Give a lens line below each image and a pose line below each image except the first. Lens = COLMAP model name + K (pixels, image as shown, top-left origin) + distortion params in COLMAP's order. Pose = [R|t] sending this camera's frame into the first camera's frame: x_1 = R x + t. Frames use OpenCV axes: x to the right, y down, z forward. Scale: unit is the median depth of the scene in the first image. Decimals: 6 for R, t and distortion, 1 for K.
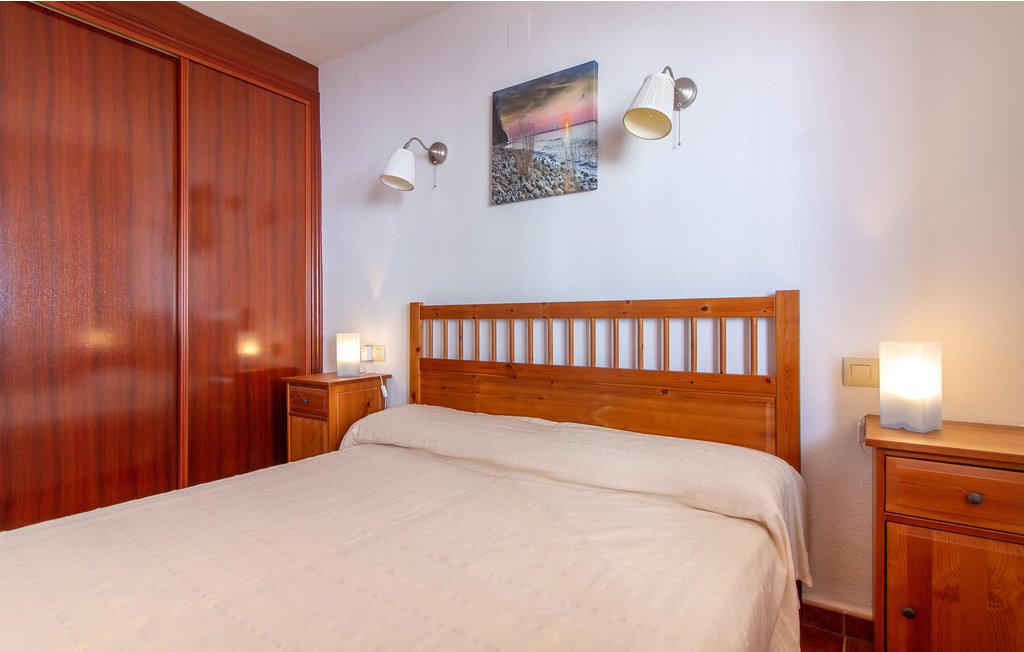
lens RADIAL K [[520.7, 0, 512.0], [0, 520.7, 326.0], [0, 0, 1]] dist [-0.001350, -0.000050]
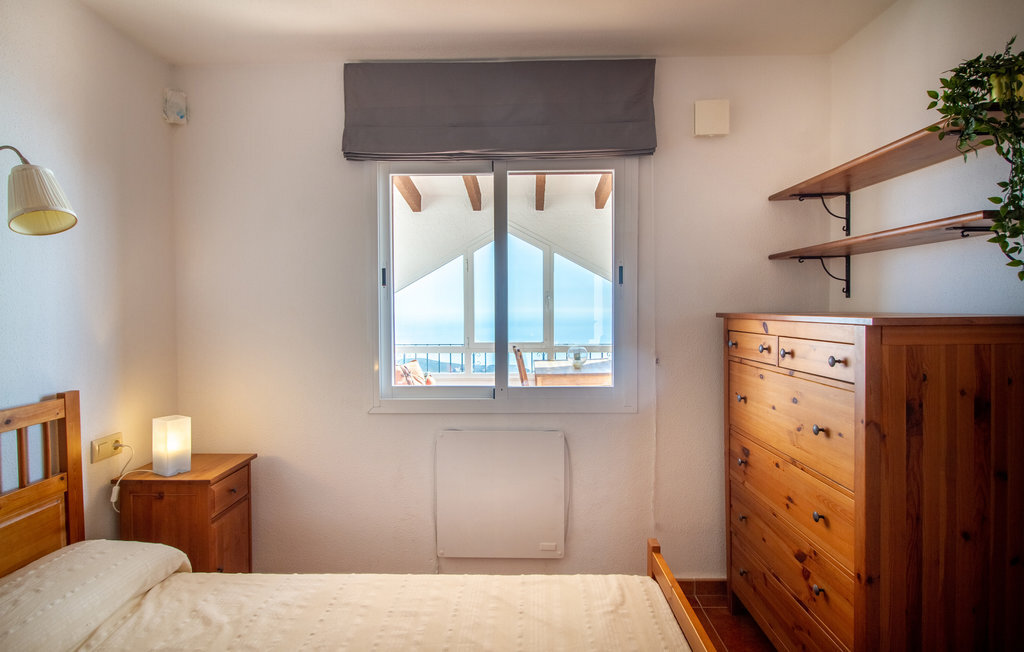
lens RADIAL K [[583.8, 0, 512.0], [0, 583.8, 326.0], [0, 0, 1]] dist [-0.003476, -0.001440]
pose [[-0.546860, -0.024341, 0.836870, -0.733379], [0.015872, 0.999096, 0.039431, -0.174531], [-0.837074, 0.034846, -0.545979, 0.644860]]
